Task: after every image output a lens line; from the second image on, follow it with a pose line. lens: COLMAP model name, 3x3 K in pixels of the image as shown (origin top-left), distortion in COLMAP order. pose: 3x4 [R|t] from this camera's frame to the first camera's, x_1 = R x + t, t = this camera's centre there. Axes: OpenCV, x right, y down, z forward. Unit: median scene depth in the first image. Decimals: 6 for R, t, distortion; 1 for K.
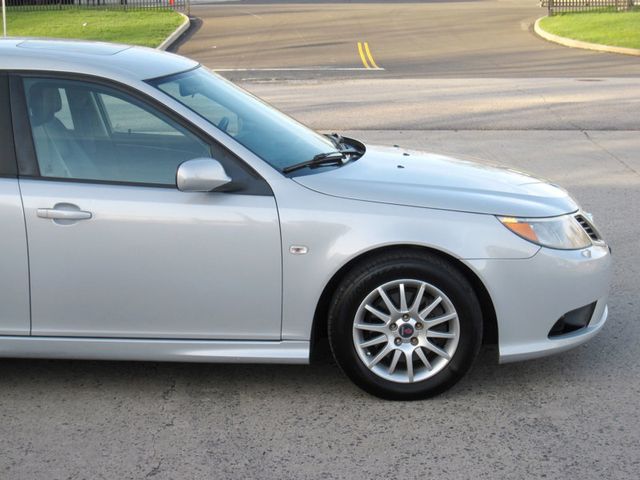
lens RADIAL K [[1293.2, 0, 320.0], [0, 1293.2, 240.0], [0, 0, 1]] dist [-0.138379, 0.023213]
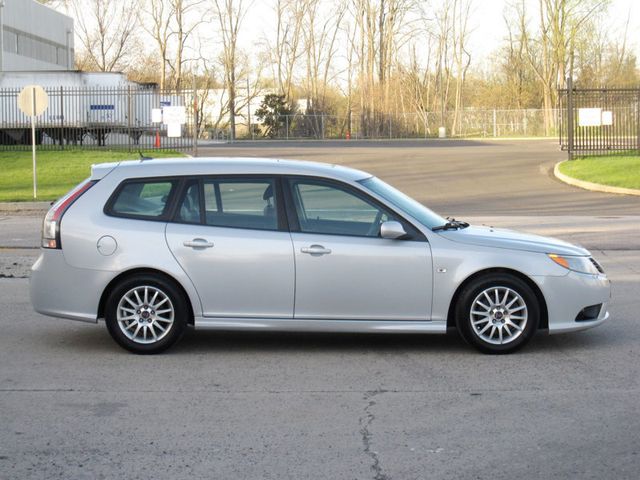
lens RADIAL K [[1563.3, 0, 320.0], [0, 1563.3, 240.0], [0, 0, 1]] dist [-0.062717, -0.439953]
pose [[0.999836, 0.005324, 0.017334, -0.227620], [-0.003153, 0.992415, -0.122896, 0.237816], [-0.017857, 0.122821, 0.992268, -1.223762]]
